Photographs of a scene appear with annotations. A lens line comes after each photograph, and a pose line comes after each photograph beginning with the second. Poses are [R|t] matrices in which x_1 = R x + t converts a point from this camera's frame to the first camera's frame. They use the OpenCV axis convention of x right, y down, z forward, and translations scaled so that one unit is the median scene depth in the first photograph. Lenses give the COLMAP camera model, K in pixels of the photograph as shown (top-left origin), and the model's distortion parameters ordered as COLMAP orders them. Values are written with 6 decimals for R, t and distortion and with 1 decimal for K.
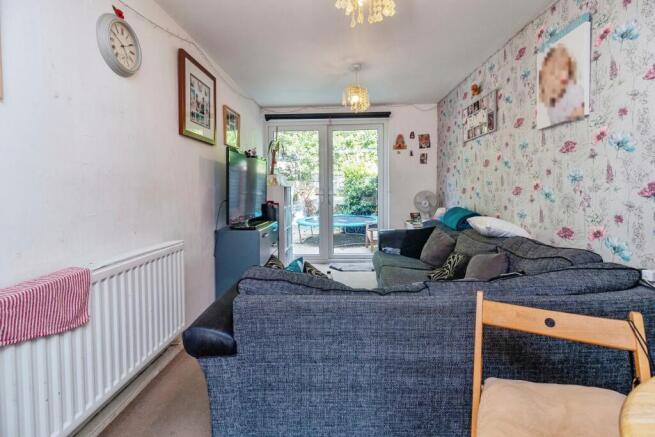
lens RADIAL K [[329.2, 0, 327.0], [0, 329.2, 214.2], [0, 0, 1]] dist [-0.012776, 0.001091]
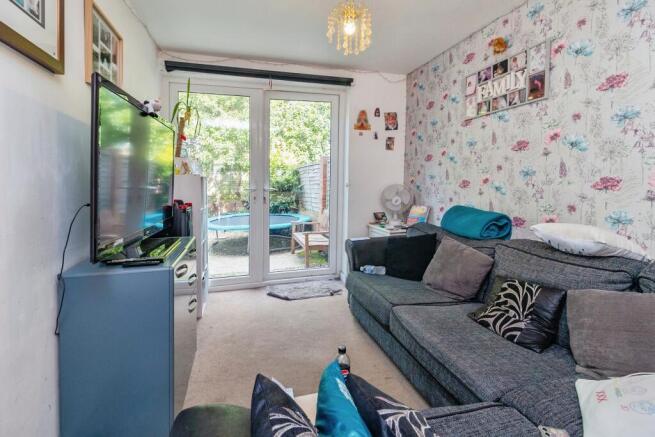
lens RADIAL K [[329.2, 0, 335.2], [0, 329.2, 195.2], [0, 0, 1]] dist [-0.012776, 0.001091]
pose [[0.941833, -0.007328, 0.336001, -0.110844], [0.020863, 0.999109, -0.036690, -0.023032], [-0.335433, 0.041566, 0.941147, 0.366829]]
